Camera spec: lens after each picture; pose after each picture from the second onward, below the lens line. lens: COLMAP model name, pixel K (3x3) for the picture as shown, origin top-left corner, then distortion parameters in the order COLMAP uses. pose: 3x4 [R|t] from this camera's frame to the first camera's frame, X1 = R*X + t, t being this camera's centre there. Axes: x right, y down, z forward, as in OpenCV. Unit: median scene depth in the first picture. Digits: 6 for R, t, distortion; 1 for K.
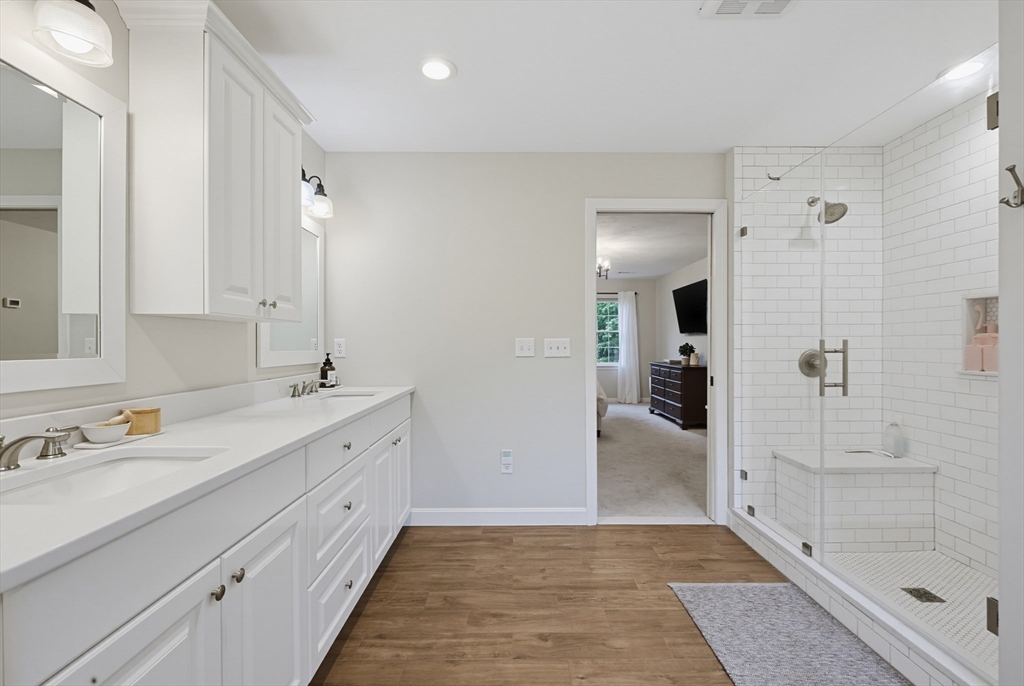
lens RADIAL K [[432.2, 0, 514.5], [0, 432.2, 339.7], [0, 0, 1]] dist [-0.002184, -0.000397]
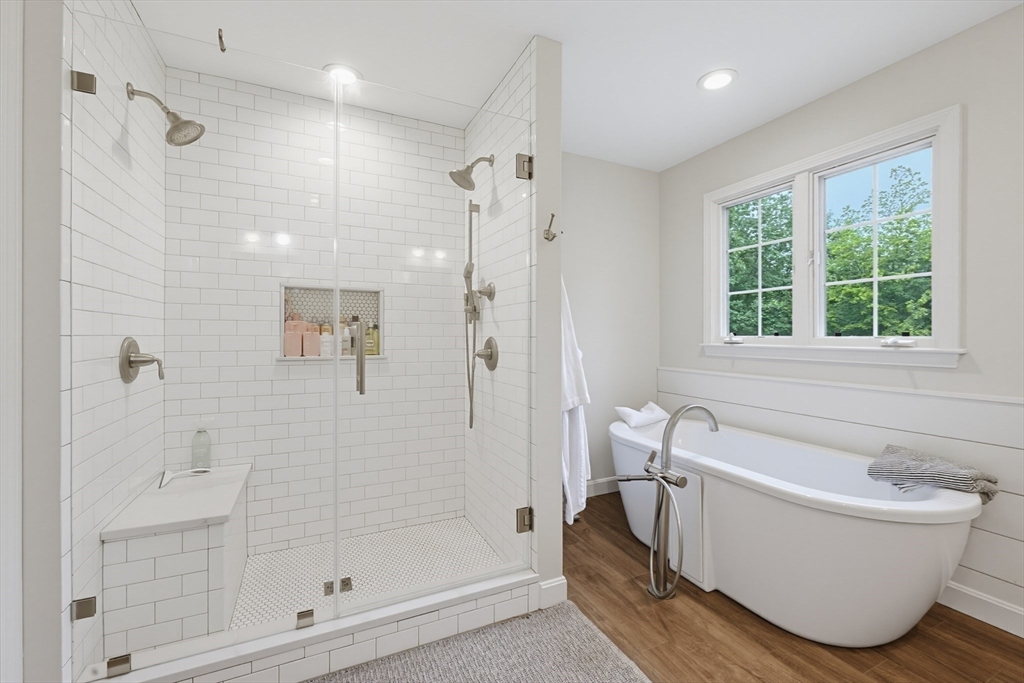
lens RADIAL K [[432.2, 0, 514.5], [0, 432.2, 338.2], [0, 0, 1]] dist [-0.002184, -0.000397]
pose [[-0.421964, -0.002407, 0.906609, -0.102824], [-0.014892, 0.999880, -0.004276, 0.025285], [-0.906490, -0.015306, -0.421950, 0.975731]]
